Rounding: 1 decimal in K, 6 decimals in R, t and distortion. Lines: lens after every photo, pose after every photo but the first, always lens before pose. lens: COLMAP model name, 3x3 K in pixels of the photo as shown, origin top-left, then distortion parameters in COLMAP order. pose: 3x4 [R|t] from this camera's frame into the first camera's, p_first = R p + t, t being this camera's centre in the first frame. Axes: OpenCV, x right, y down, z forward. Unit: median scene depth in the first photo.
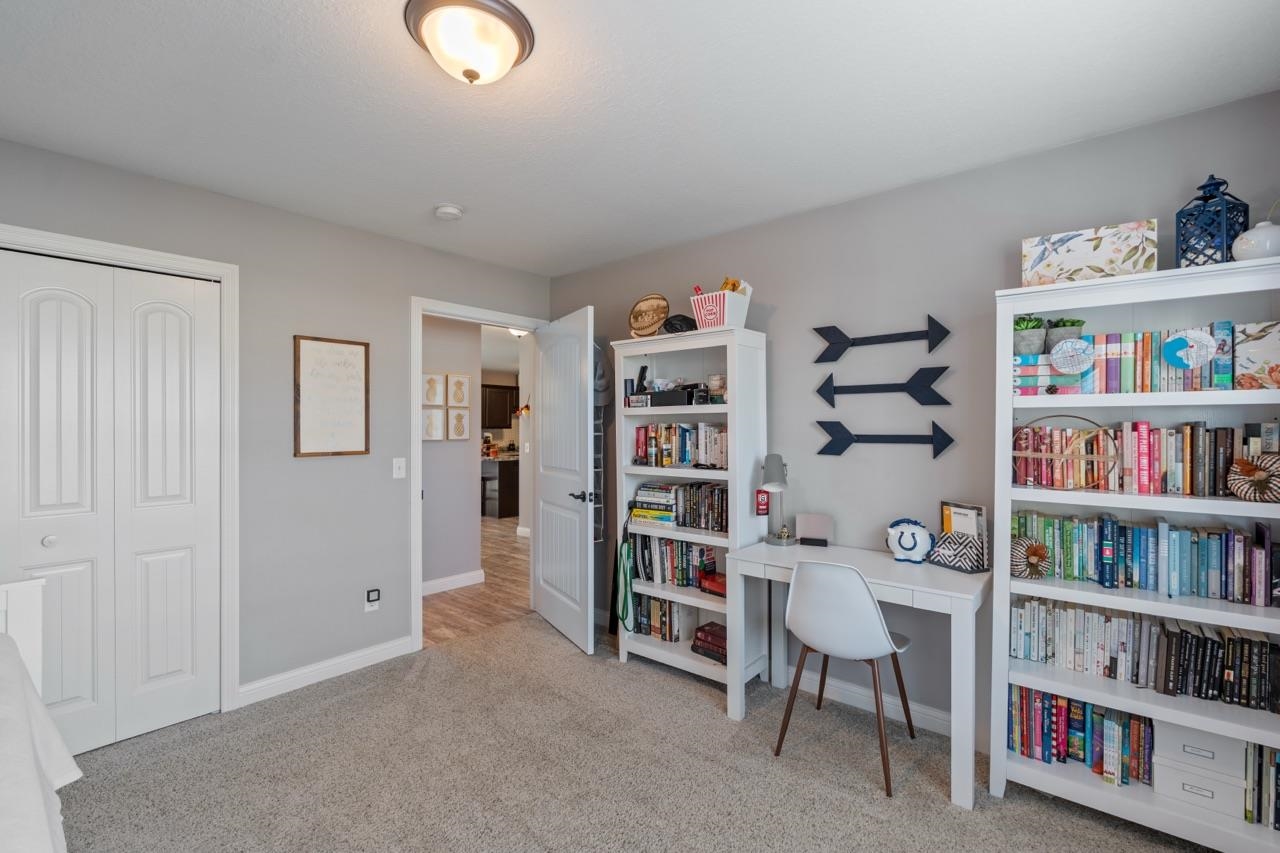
lens RADIAL K [[562.1, 0, 644.6], [0, 562.1, 431.8], [0, 0, 1]] dist [-0.002774, -0.000372]
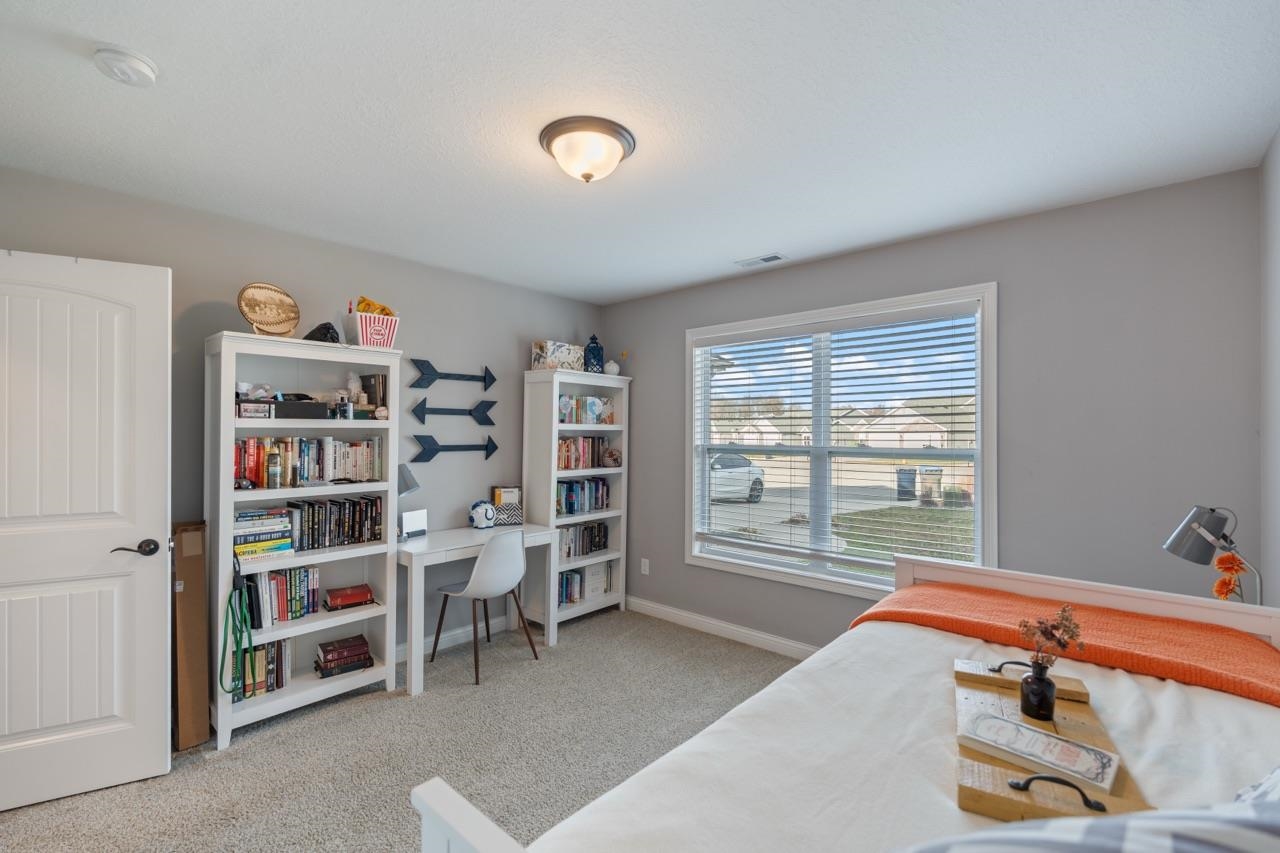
lens RADIAL K [[546.2, 0, 645.7], [0, 546.2, 443.2], [0, 0, 1]] dist [-0.008175, -0.000221]
pose [[0.033258, -0.020807, 0.999230, -0.875138], [0.002087, 0.999783, 0.020749, -0.025497], [-0.999445, 0.001395, 0.033294, 0.459401]]
